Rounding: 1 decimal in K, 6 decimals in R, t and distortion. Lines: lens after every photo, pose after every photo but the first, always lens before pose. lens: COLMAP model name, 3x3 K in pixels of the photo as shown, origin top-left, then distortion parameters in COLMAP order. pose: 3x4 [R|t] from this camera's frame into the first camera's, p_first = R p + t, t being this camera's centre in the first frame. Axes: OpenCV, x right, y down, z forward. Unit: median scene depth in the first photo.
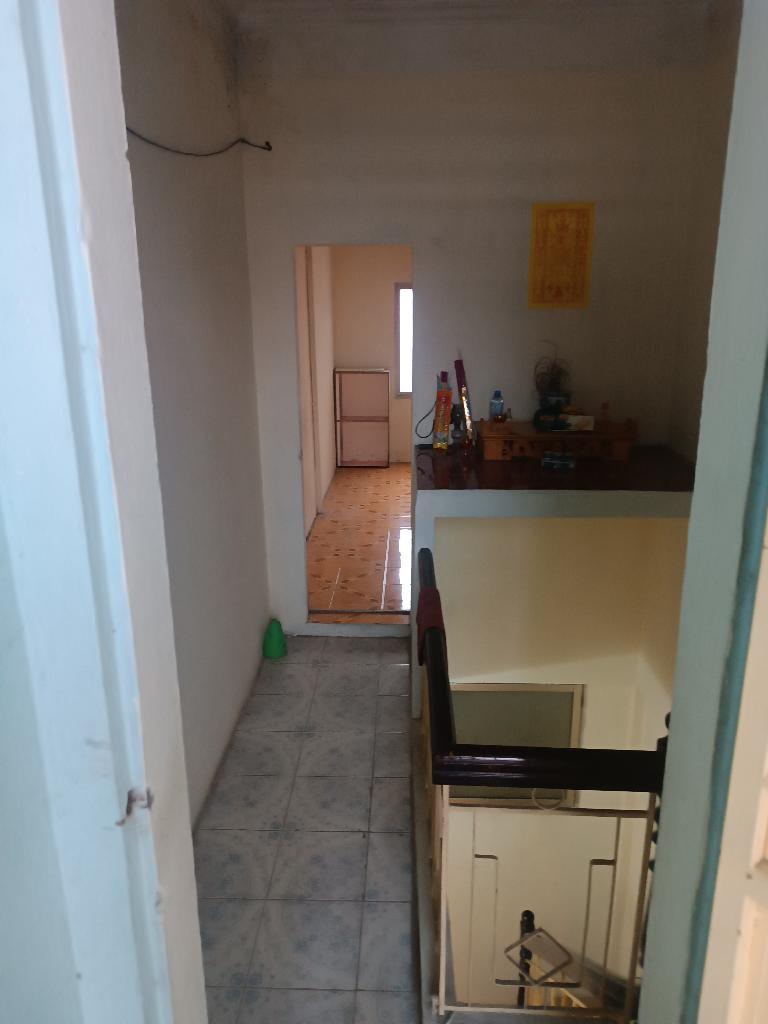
lens RADIAL K [[726.2, 0, 383.1], [0, 726.2, 511.1], [0, 0, 1]] dist [0.012663, 0.004331]
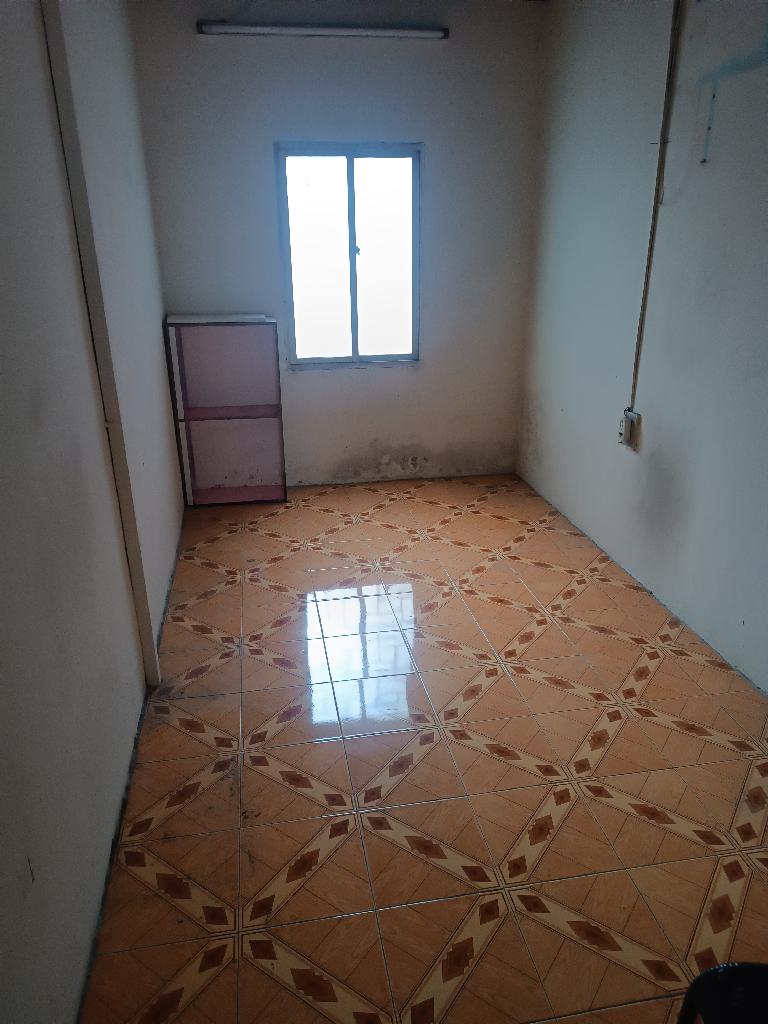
lens RADIAL K [[726.2, 0, 385.6], [0, 726.2, 511.5], [0, 0, 1]] dist [0.012663, 0.004331]
pose [[0.977046, -0.076739, 0.198727, -0.027739], [0.061987, 0.994911, 0.079429, -0.090900], [-0.203811, -0.065288, 0.976831, 0.459492]]
